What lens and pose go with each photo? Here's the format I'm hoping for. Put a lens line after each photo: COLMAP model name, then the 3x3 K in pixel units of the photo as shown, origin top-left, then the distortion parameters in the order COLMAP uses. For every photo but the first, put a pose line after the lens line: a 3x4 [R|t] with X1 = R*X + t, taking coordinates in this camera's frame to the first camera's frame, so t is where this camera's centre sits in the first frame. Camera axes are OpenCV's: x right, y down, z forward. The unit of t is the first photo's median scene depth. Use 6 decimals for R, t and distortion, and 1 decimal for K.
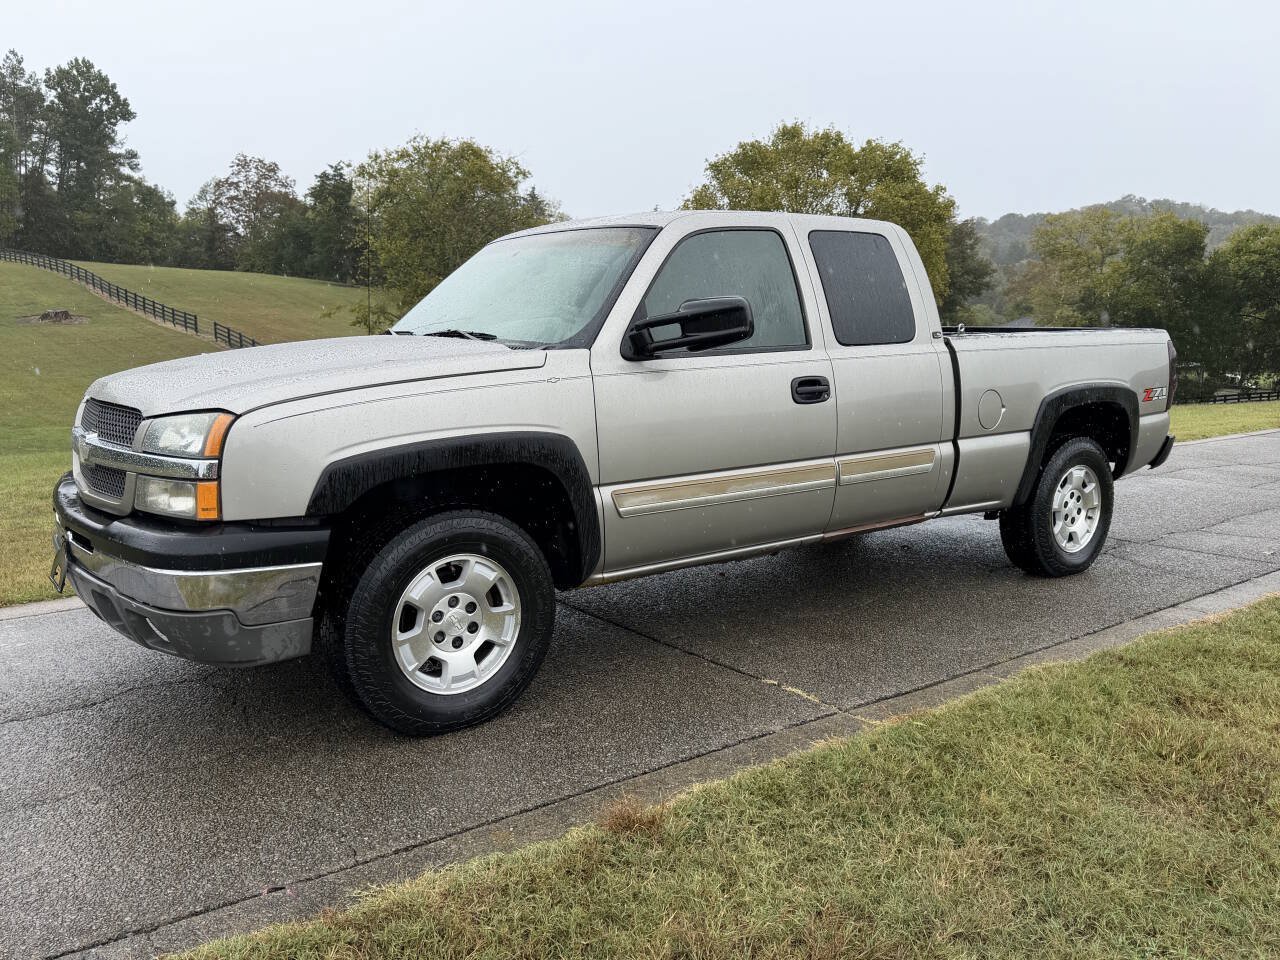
lens RADIAL K [[1062.9, 0, 640.0], [0, 1062.9, 480.0], [0, 0, 1]] dist [0.045183, -0.077888]
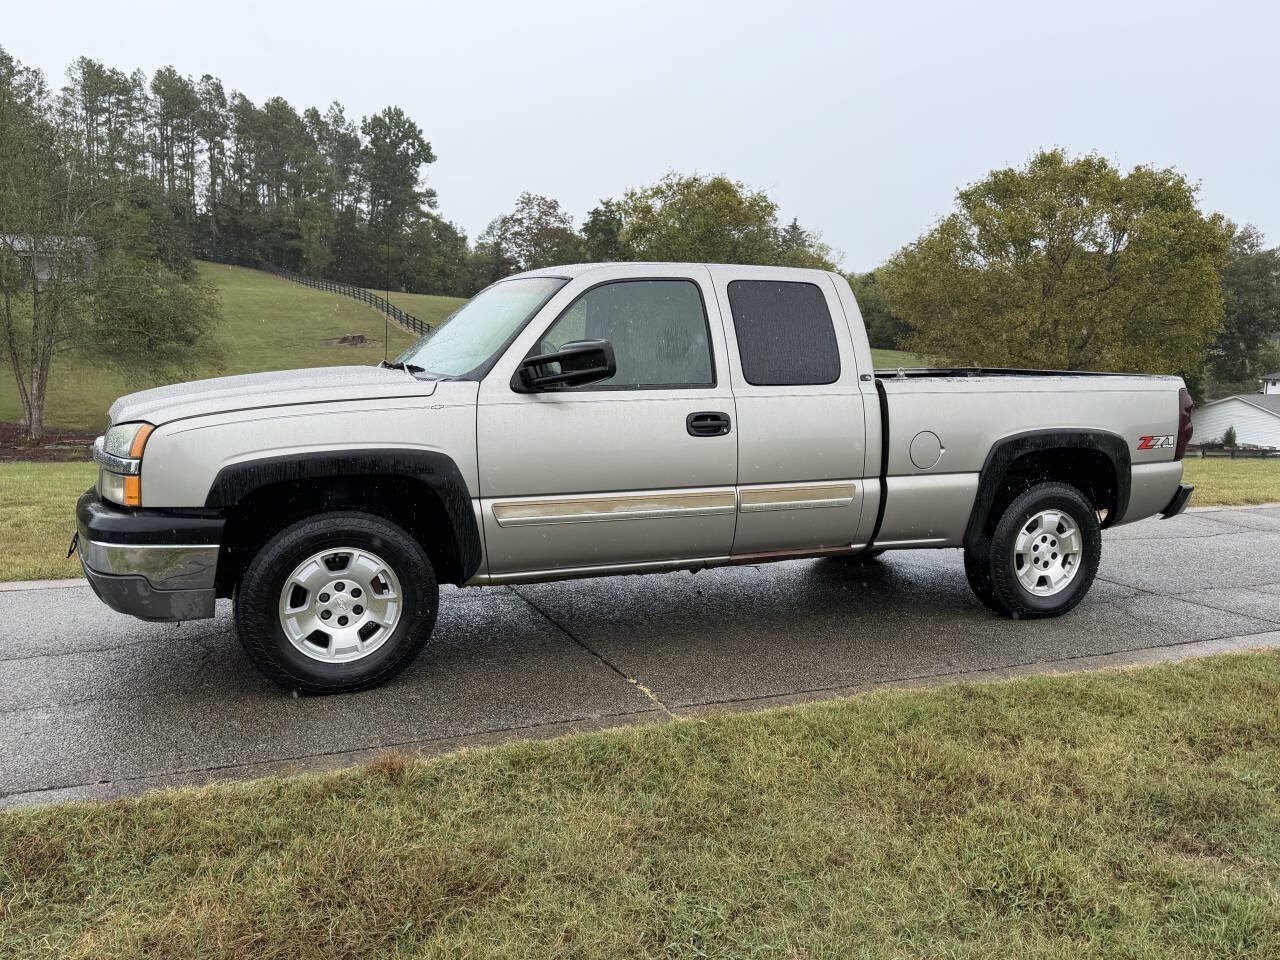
lens RADIAL K [[1058.8, 0, 652.3], [0, 1058.8, 484.3], [0, 0, 1]] dist [0.105501, -0.173310]
pose [[0.971238, 0.047952, -0.233231, 0.306303], [-0.053543, 0.998409, -0.017696, 0.000308], [0.232011, 0.029675, 0.972260, -0.070599]]
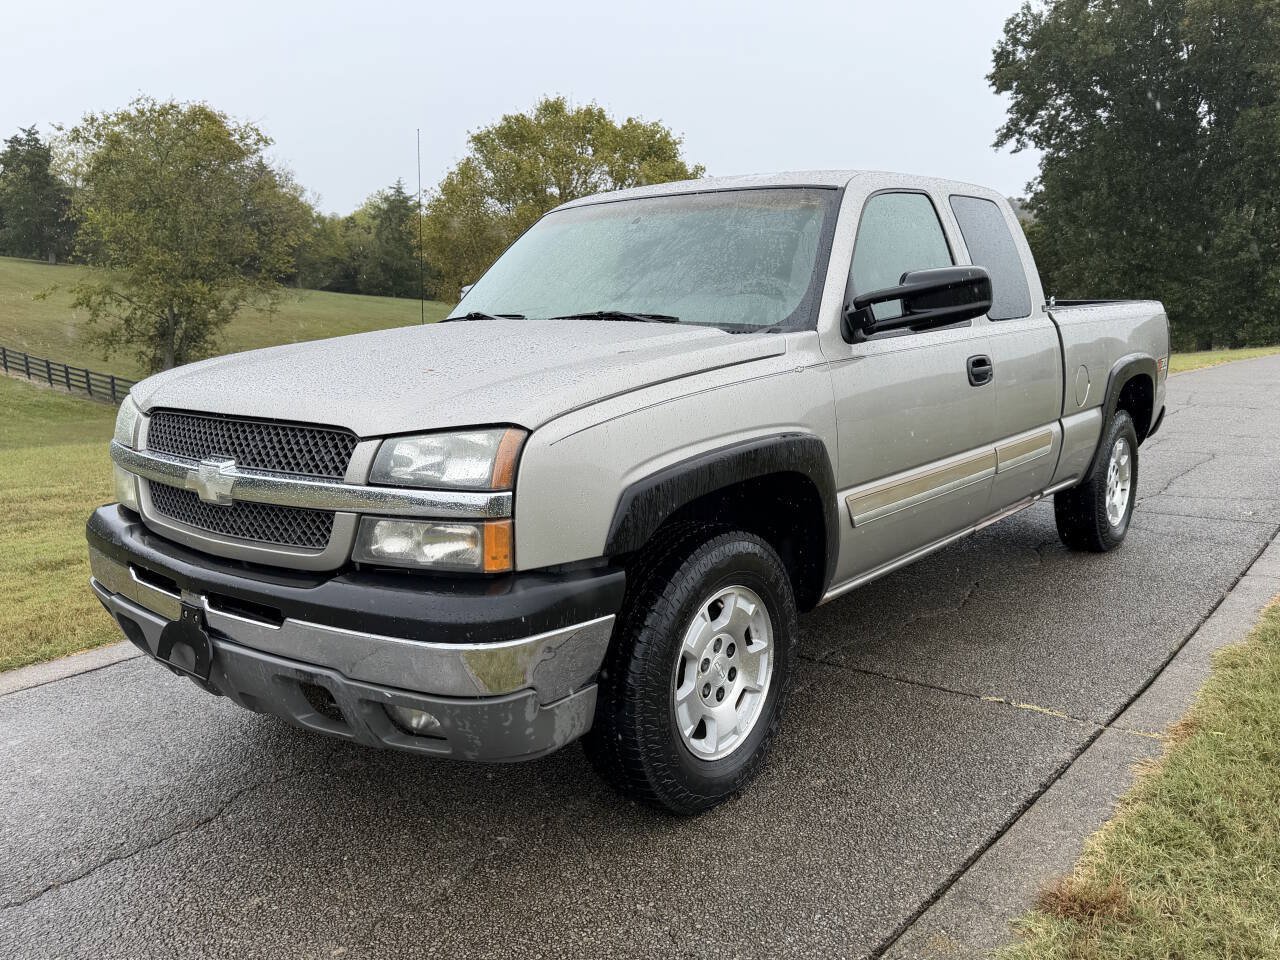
lens RADIAL K [[1053.7, 0, 640.0], [0, 1053.7, 480.0], [0, 0, 1]] dist [0.073913, -0.107308]
pose [[0.970101, -0.051886, 0.237091, -0.285302], [0.046869, 0.998543, 0.026753, -0.024911], [-0.238134, -0.014841, 0.971119, 0.157607]]
